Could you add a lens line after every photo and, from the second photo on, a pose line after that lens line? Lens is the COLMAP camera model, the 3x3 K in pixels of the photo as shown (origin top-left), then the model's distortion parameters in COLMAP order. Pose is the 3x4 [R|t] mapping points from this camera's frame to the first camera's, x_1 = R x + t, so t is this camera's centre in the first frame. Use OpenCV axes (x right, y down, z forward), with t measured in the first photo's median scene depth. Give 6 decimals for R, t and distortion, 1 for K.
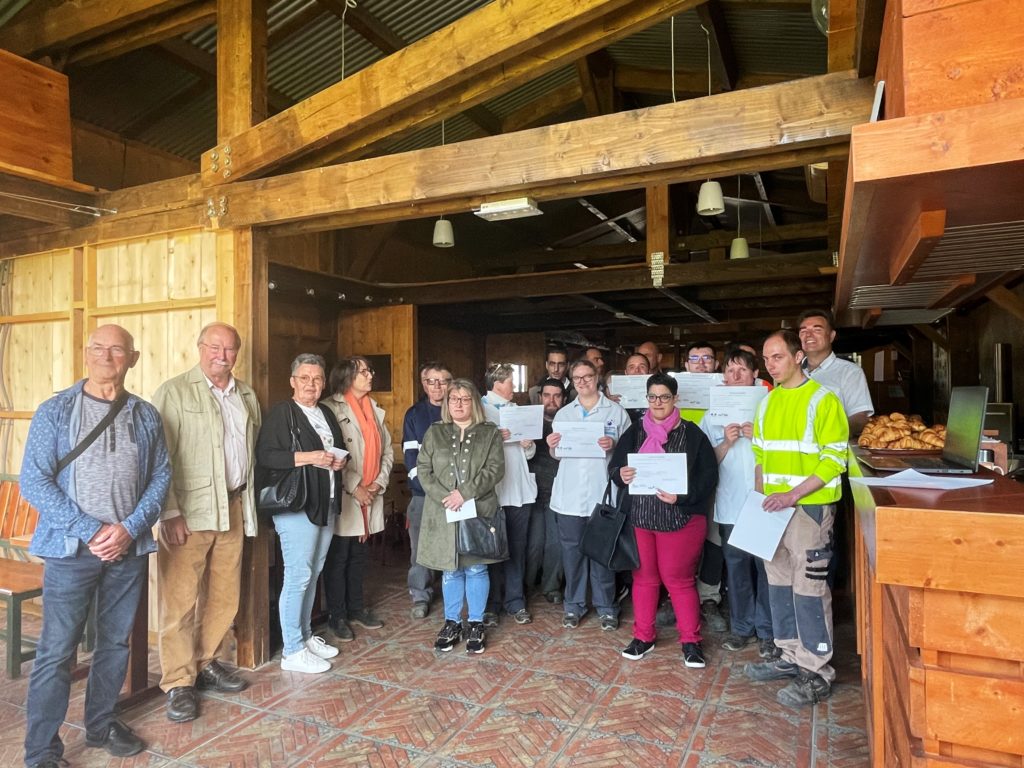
lens RADIAL K [[678.6, 0, 620.3], [0, 678.6, 385.9], [0, 0, 1]] dist [-0.003657, -0.000943]
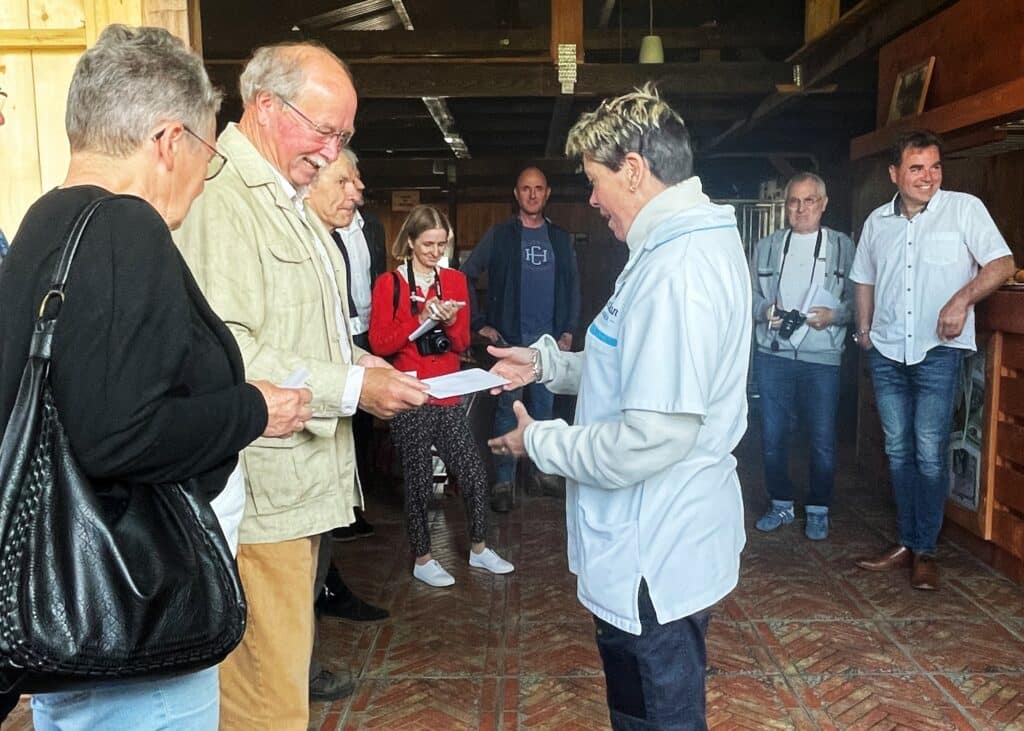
lens RADIAL K [[901.6, 0, 517.8], [0, 901.6, 387.5], [0, 0, 1]] dist [-0.002063, 0.004459]
pose [[0.907861, -0.055109, 0.415633, -0.589483], [0.000646, 0.991507, 0.130053, 0.048496], [-0.419270, -0.117802, 0.900186, 0.215605]]
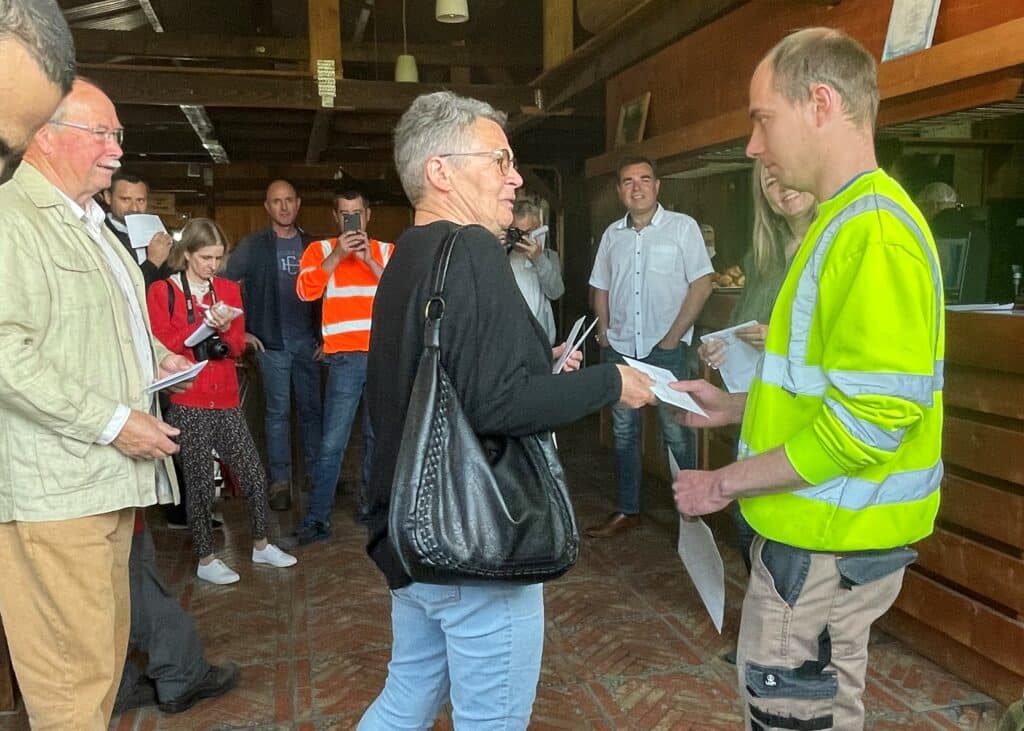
lens RADIAL K [[901.6, 0, 517.8], [0, 901.6, 387.5], [0, 0, 1]] dist [-0.002063, 0.004459]
pose [[0.768010, -0.087717, 0.634402, -0.641397], [0.005387, 0.991426, 0.130561, 0.039727], [-0.640415, -0.096855, 0.761898, 0.144482]]
